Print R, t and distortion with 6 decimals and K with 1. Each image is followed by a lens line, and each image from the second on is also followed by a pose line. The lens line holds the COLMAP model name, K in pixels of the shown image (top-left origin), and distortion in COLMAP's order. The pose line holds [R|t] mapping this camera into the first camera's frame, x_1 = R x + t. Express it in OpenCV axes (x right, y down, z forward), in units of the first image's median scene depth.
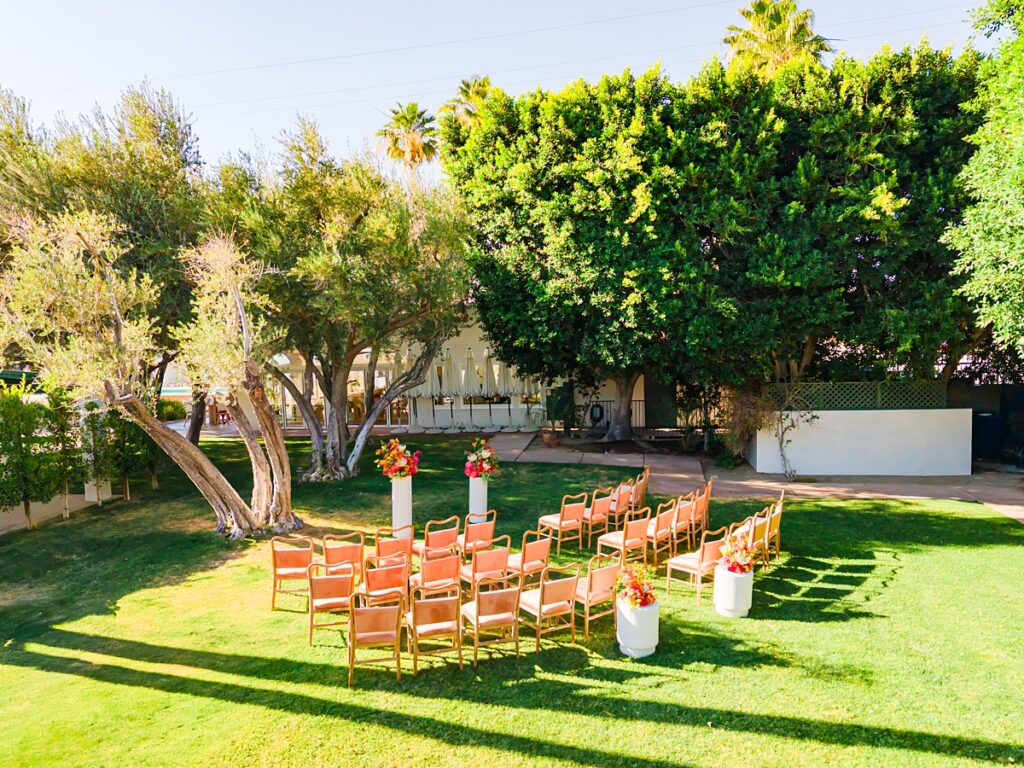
lens RADIAL K [[712.7, 0, 522.6], [0, 712.7, 384.9], [0, 0, 1]] dist [0.023731, -0.020009]
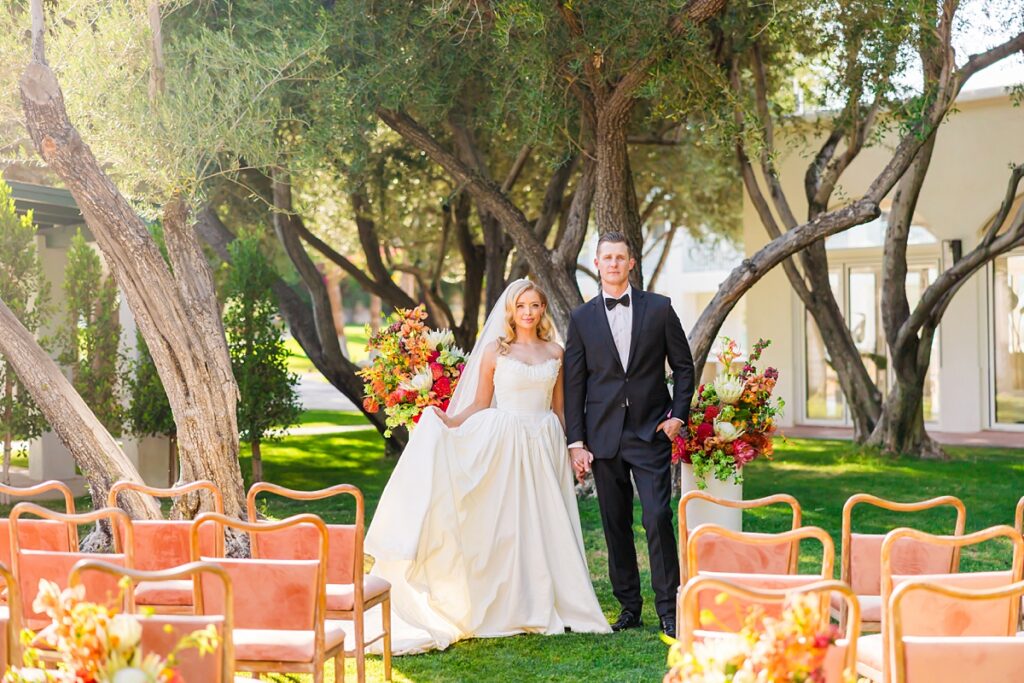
lens RADIAL K [[2016.2, 0, 515.0], [0, 2016.2, 341.4], [0, 0, 1]] dist [0.037250, 0.000000]
pose [[0.718424, 0.023721, -0.695201, 0.458750], [-0.054662, 0.998253, -0.022425, 0.102145], [0.693454, 0.054112, 0.718466, 0.351661]]
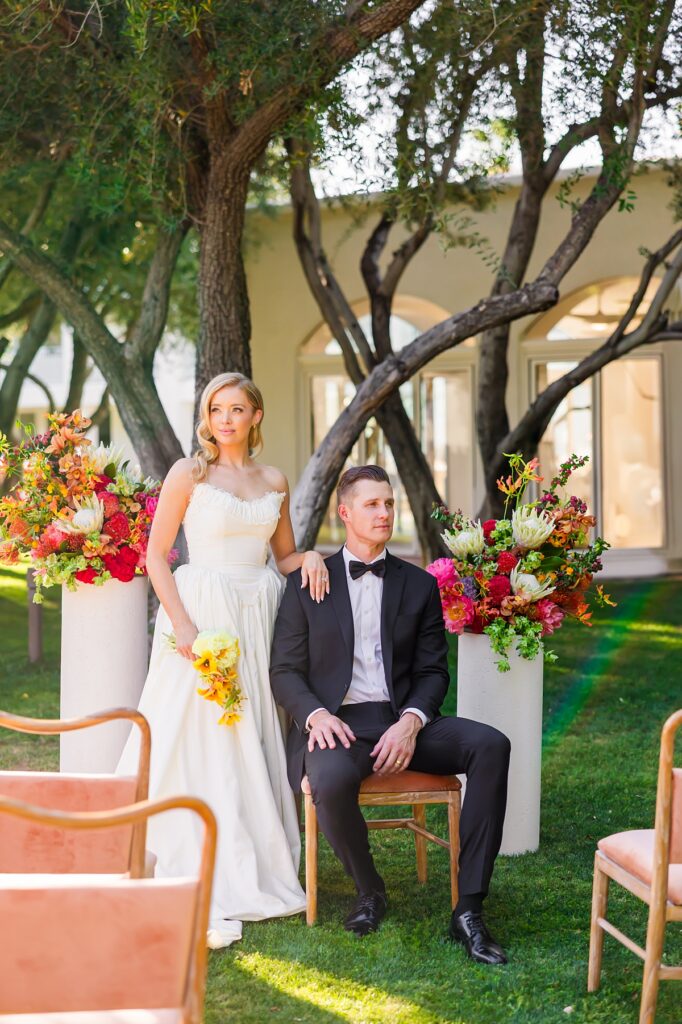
lens RADIAL K [[2016.2, 0, 343.2], [0, 2016.2, 508.1], [0, 0, 1]] dist [0.037250, 0.000000]
pose [[0.862587, 0.036905, -0.504561, 0.196187], [-0.048010, 0.998806, -0.009022, 0.100492], [0.503626, 0.032006, 0.863329, 0.473531]]
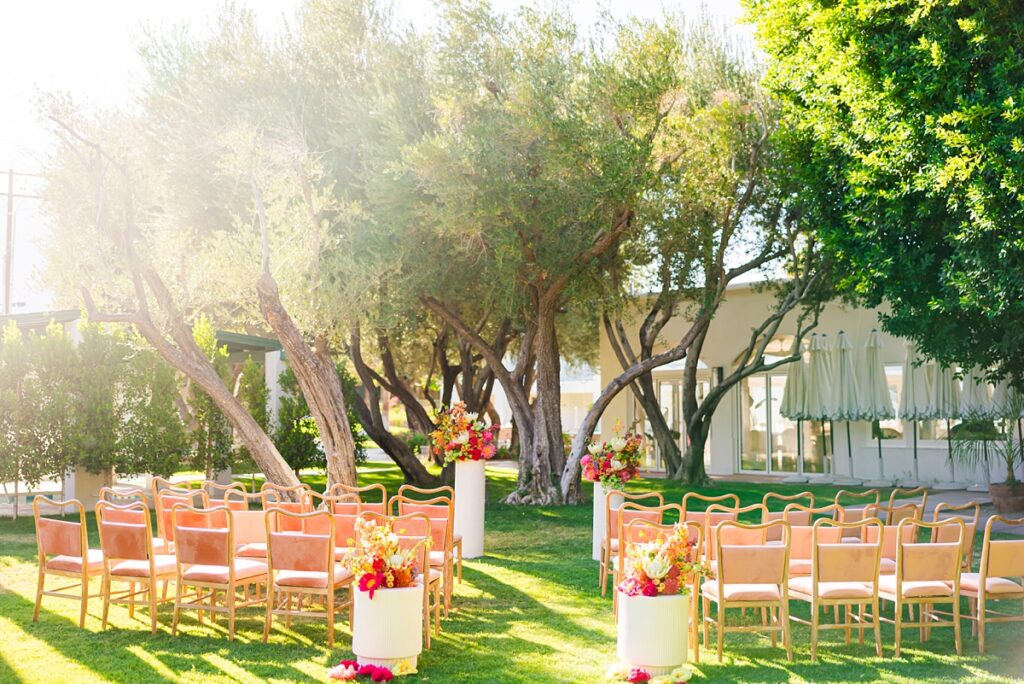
lens RADIAL K [[1273.4, 0, 509.9], [0, 1273.4, 341.9], [0, 0, 1]] dist [-0.004063, 0.000000]
pose [[0.758847, -0.008851, -0.651209, 0.560284], [-0.065131, 0.993864, -0.089404, 0.113996], [0.648005, 0.110257, 0.753614, 0.154019]]
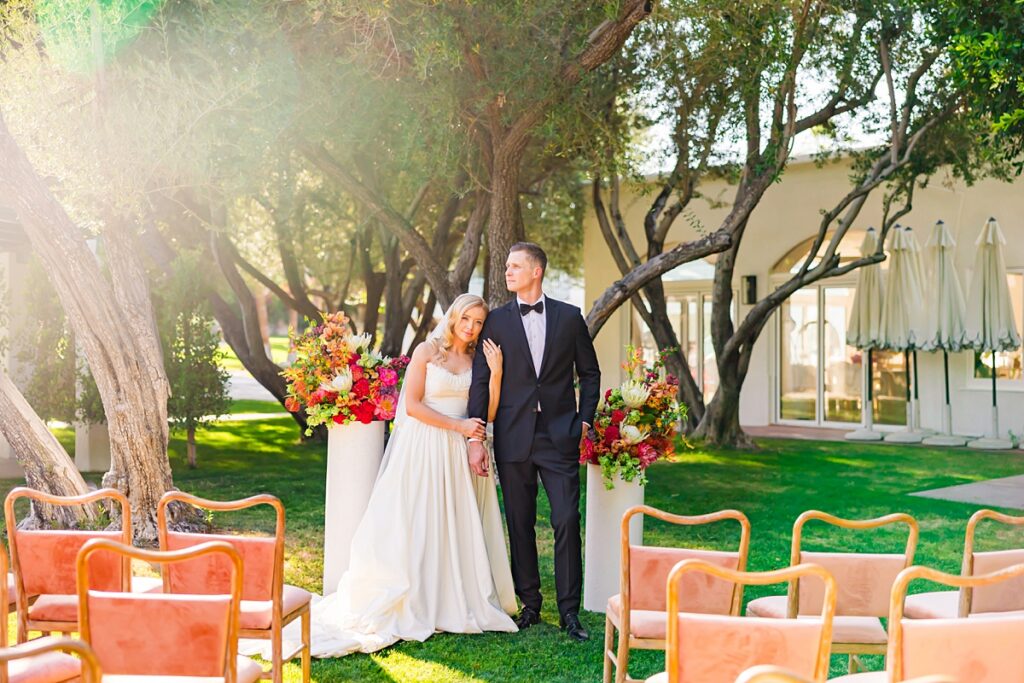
lens RADIAL K [[1403.4, 0, 518.1], [0, 1403.4, 335.4], [0, 0, 1]] dist [0.020810, 0.000000]
pose [[0.777968, 0.029793, -0.627597, 0.289700], [-0.070133, 0.996750, -0.039620, 0.100419], [0.624377, 0.074839, 0.777530, 0.500292]]
